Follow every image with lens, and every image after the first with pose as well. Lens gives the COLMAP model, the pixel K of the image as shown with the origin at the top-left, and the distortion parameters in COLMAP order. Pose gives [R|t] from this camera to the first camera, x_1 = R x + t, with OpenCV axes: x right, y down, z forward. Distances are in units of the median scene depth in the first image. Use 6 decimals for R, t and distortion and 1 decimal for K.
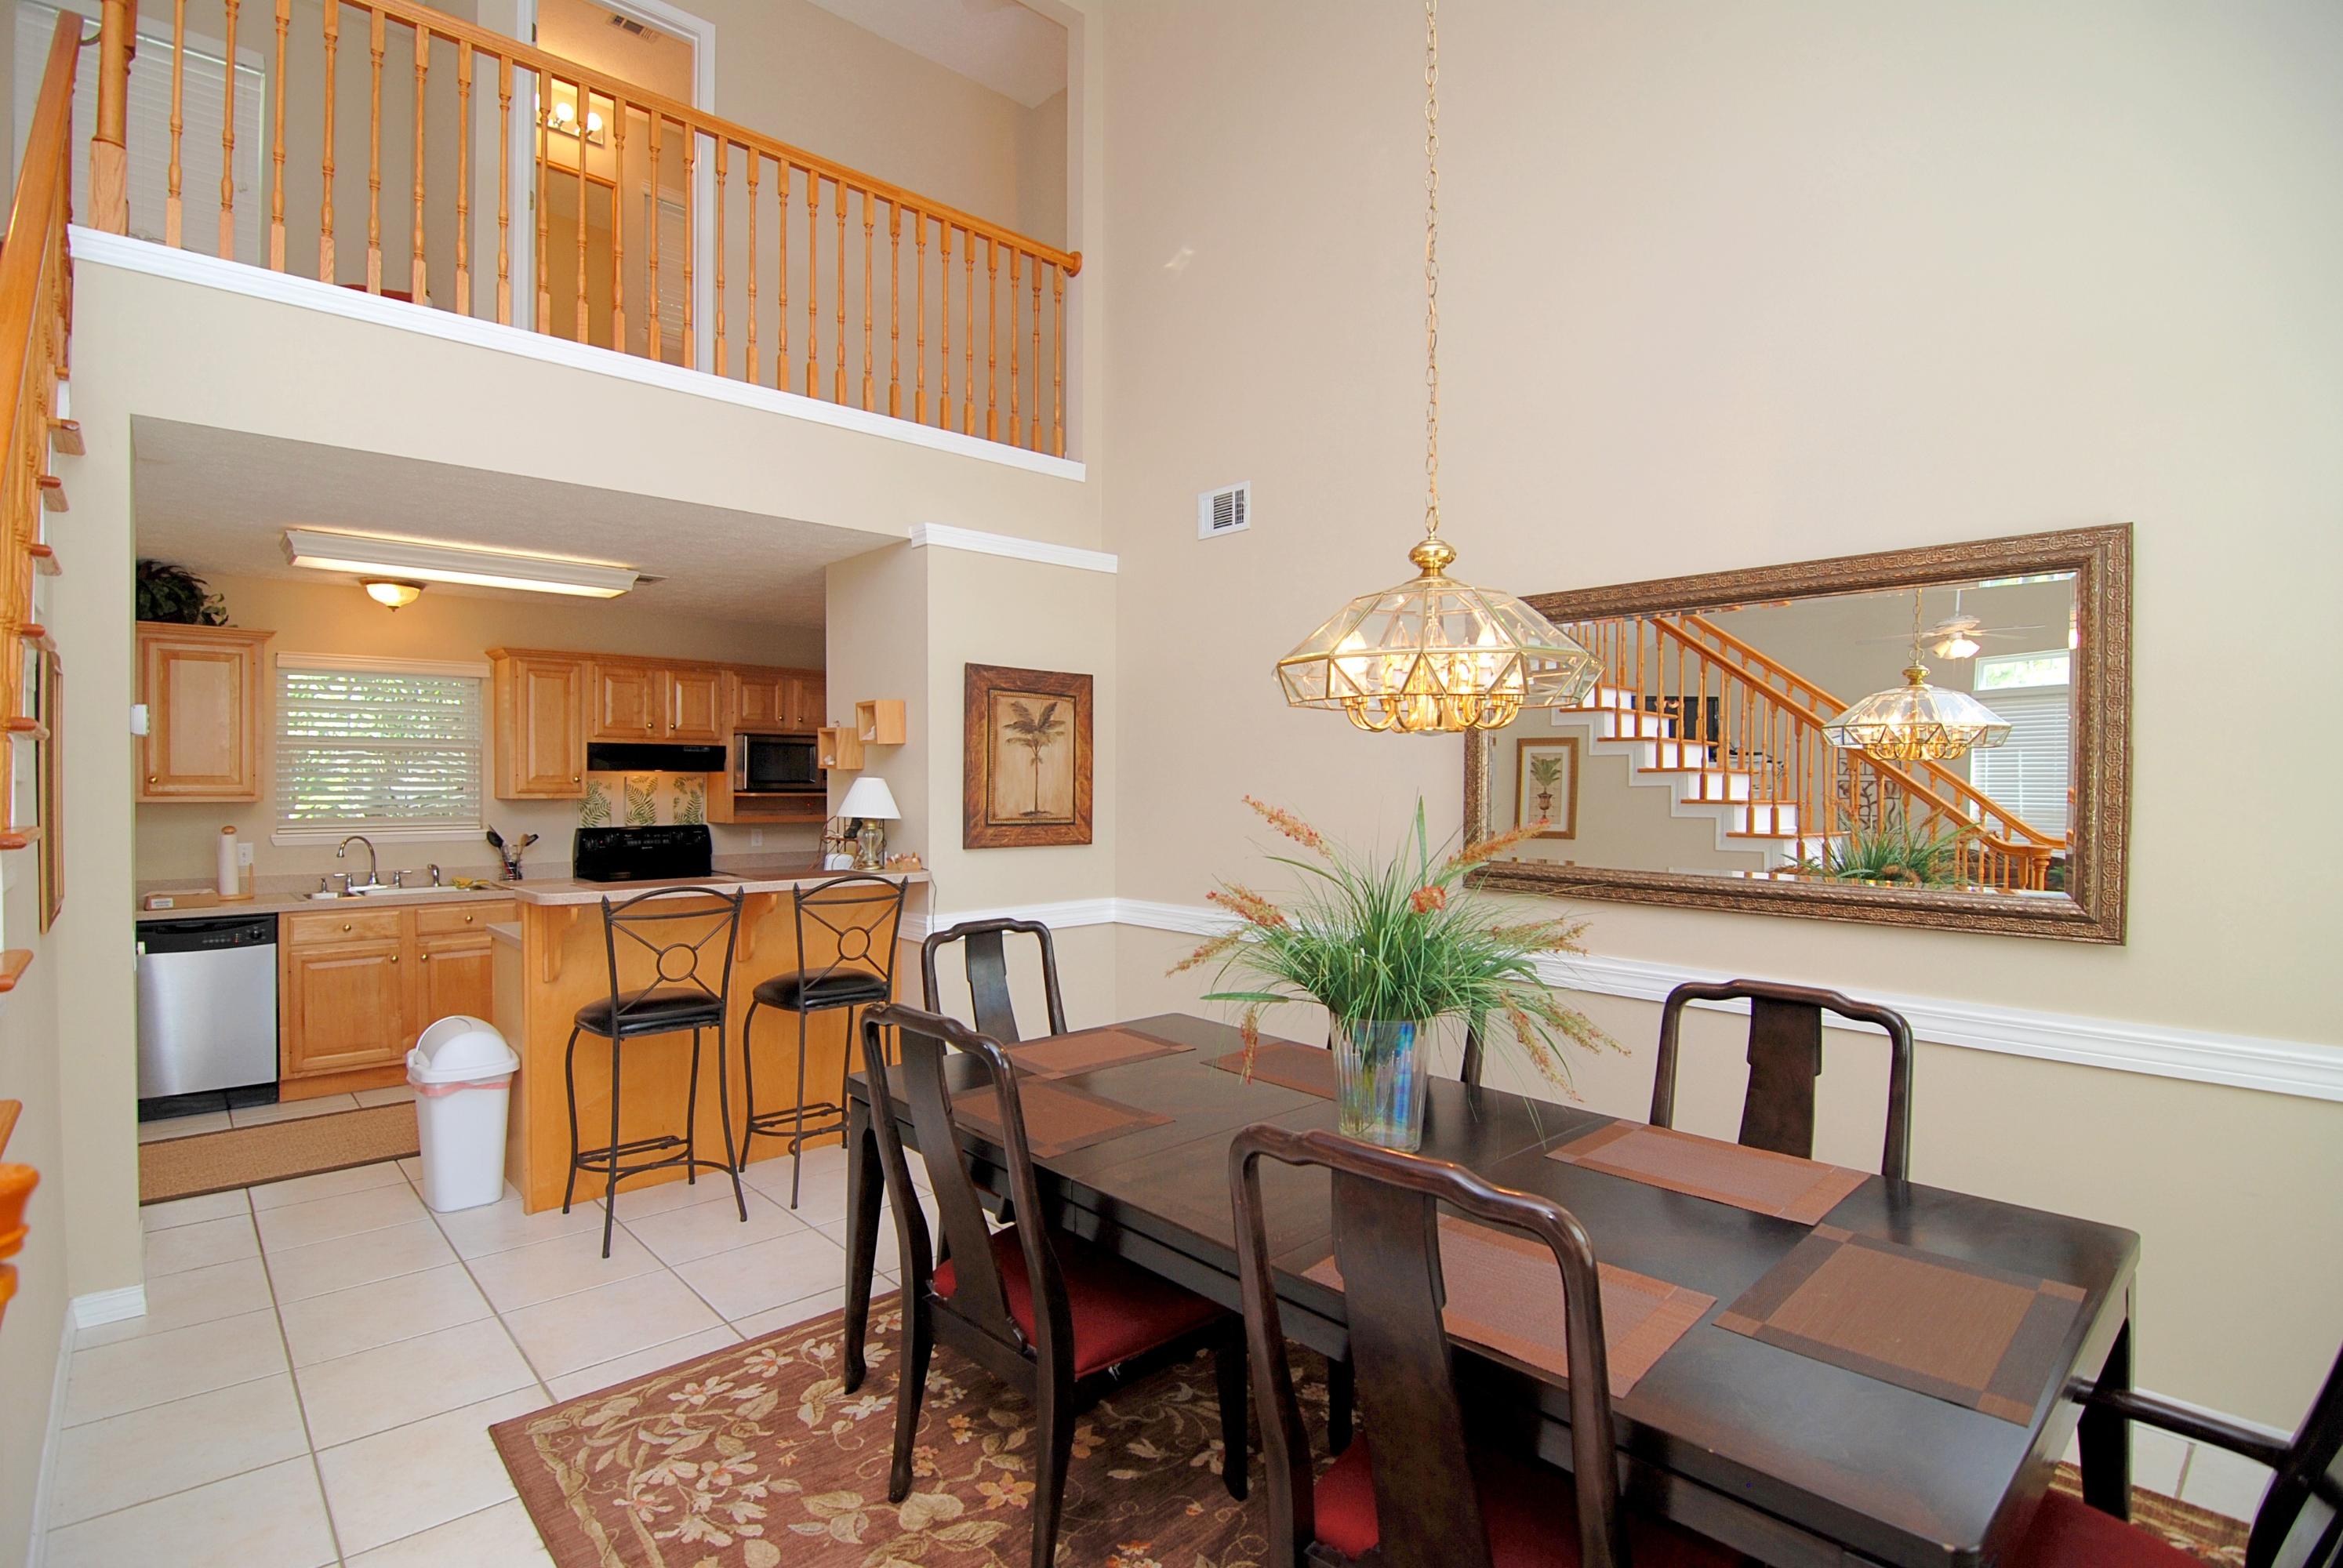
lens RADIAL K [[1131.1, 0, 1175.3], [0, 1131.1, 793.2], [0, 0, 1]] dist [-0.004247, -0.003519]
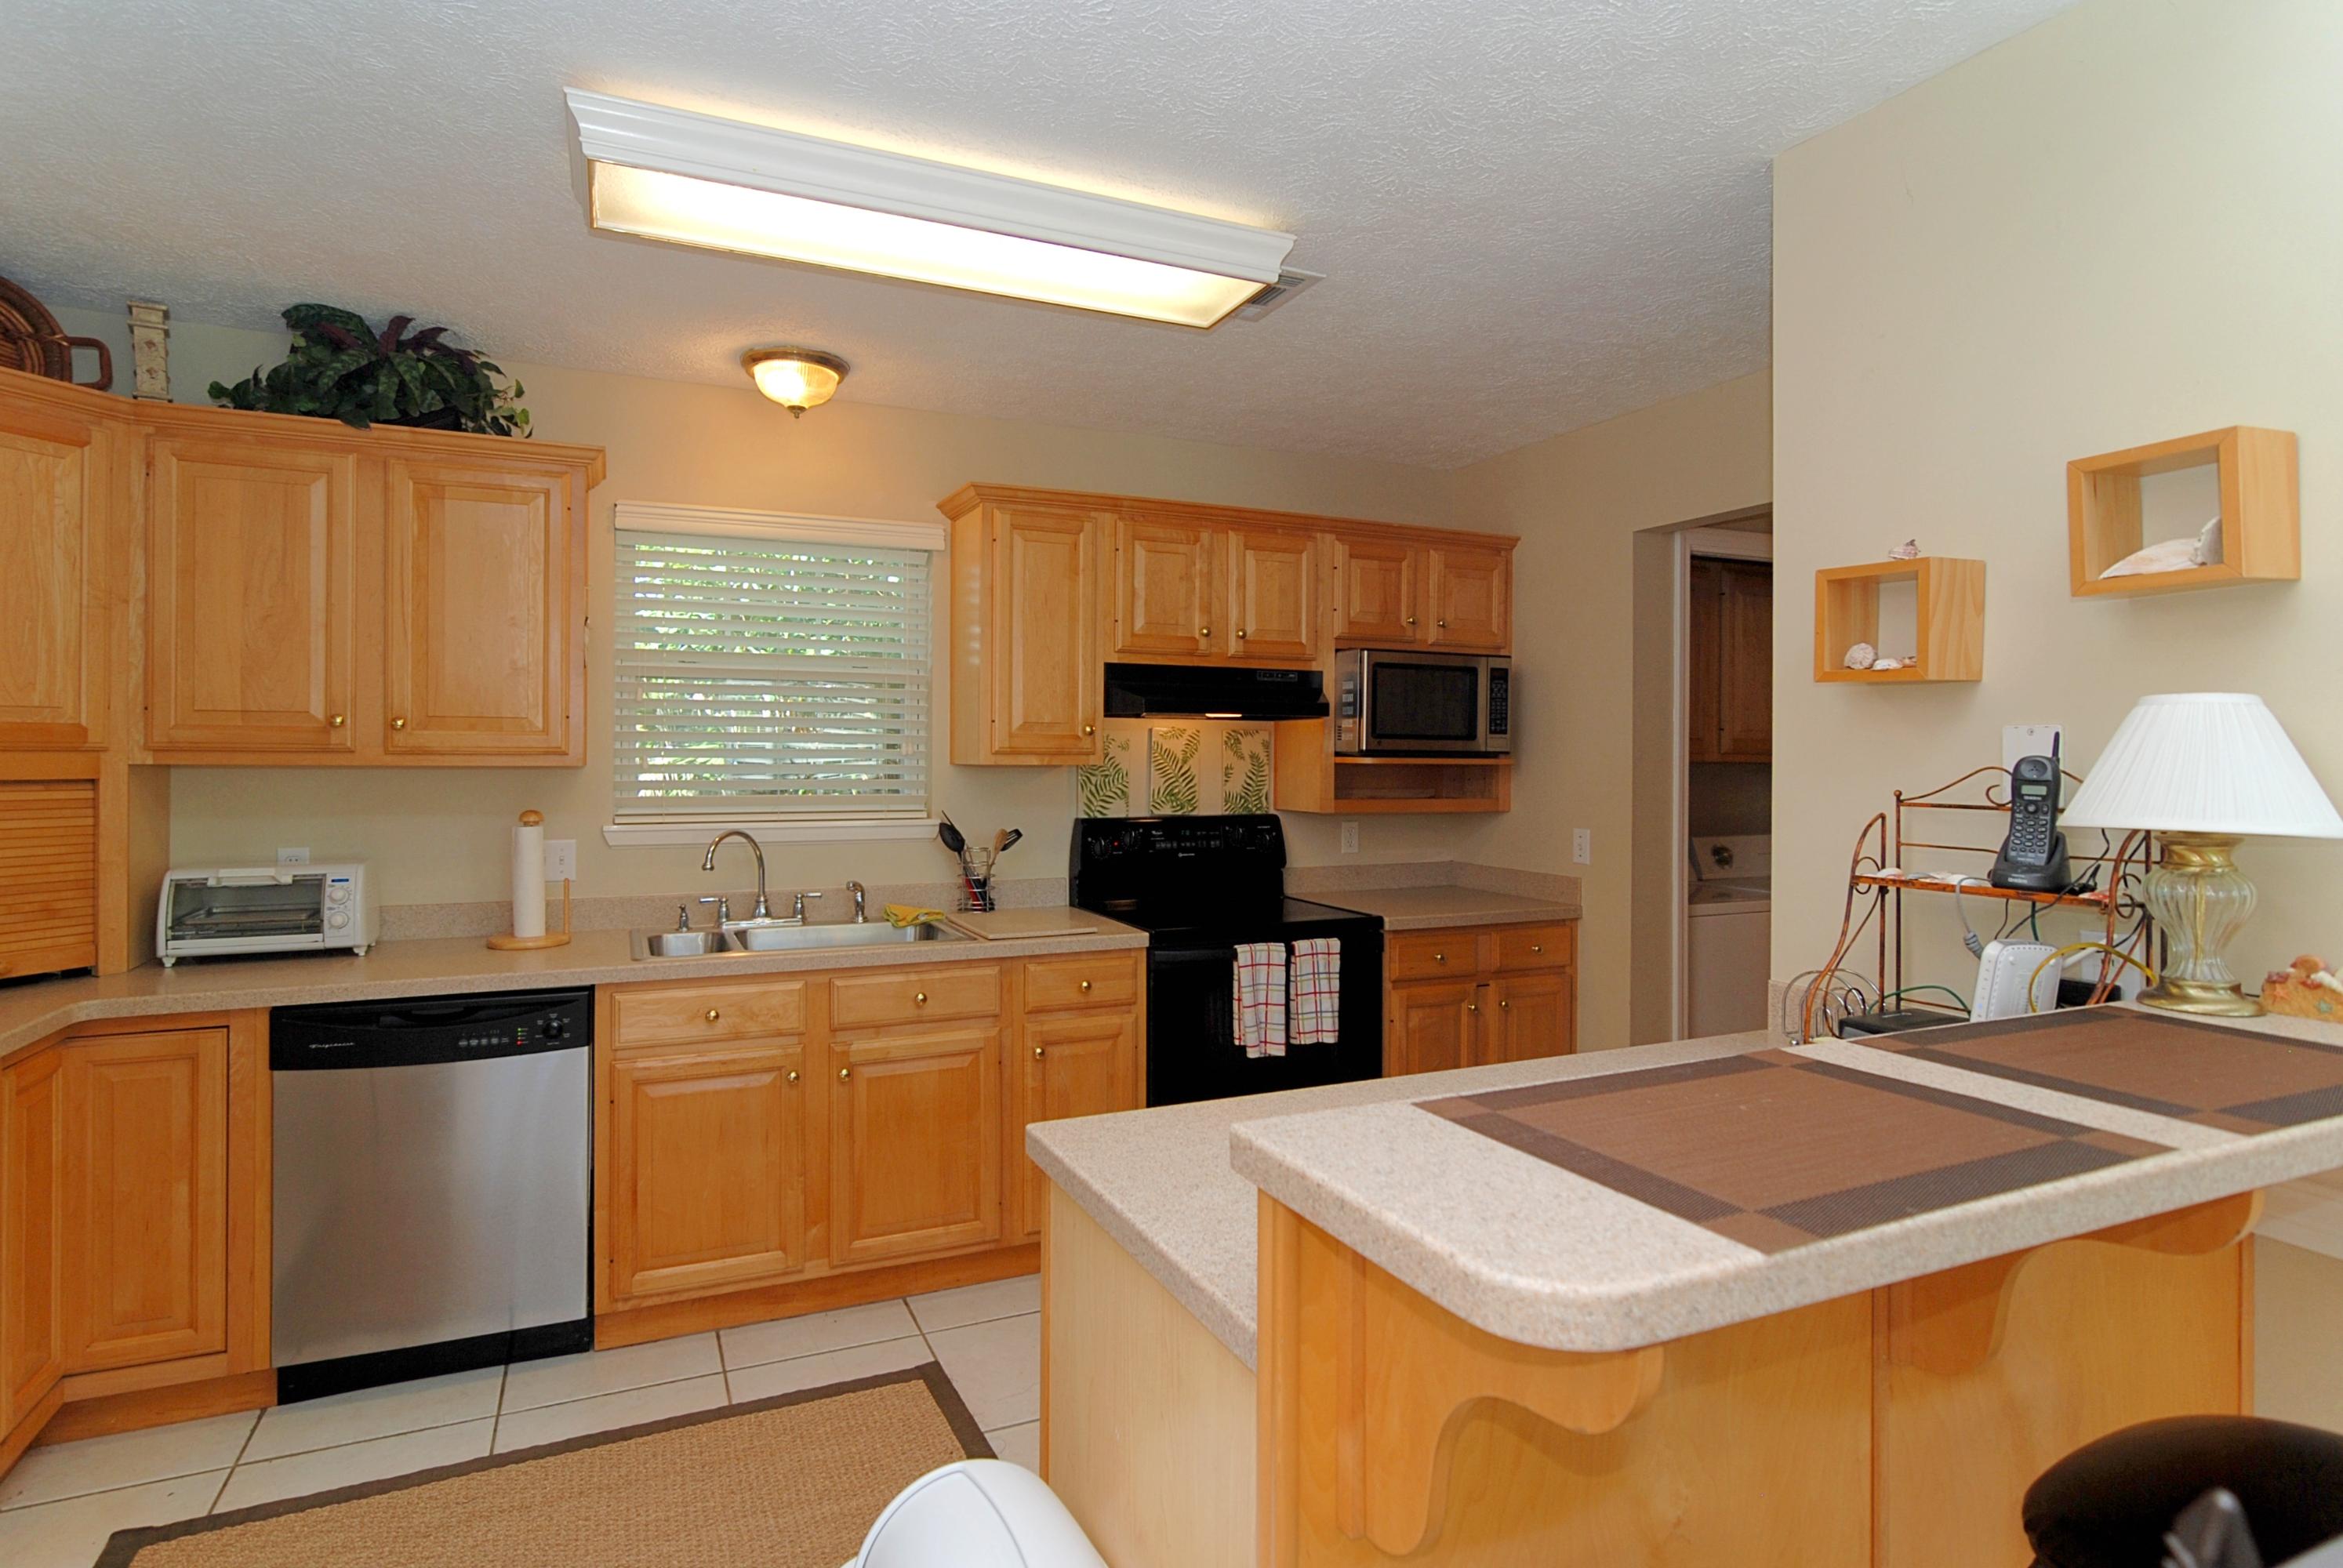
lens RADIAL K [[1131.1, 0, 1169.3], [0, 1131.1, 766.2], [0, 0, 1]] dist [-0.004247, -0.003519]
pose [[0.959355, 0.006650, -0.282123, -0.340869], [-0.006642, 0.999977, 0.000982, 0.004417], [0.282124, 0.000931, 0.959378, 0.492459]]
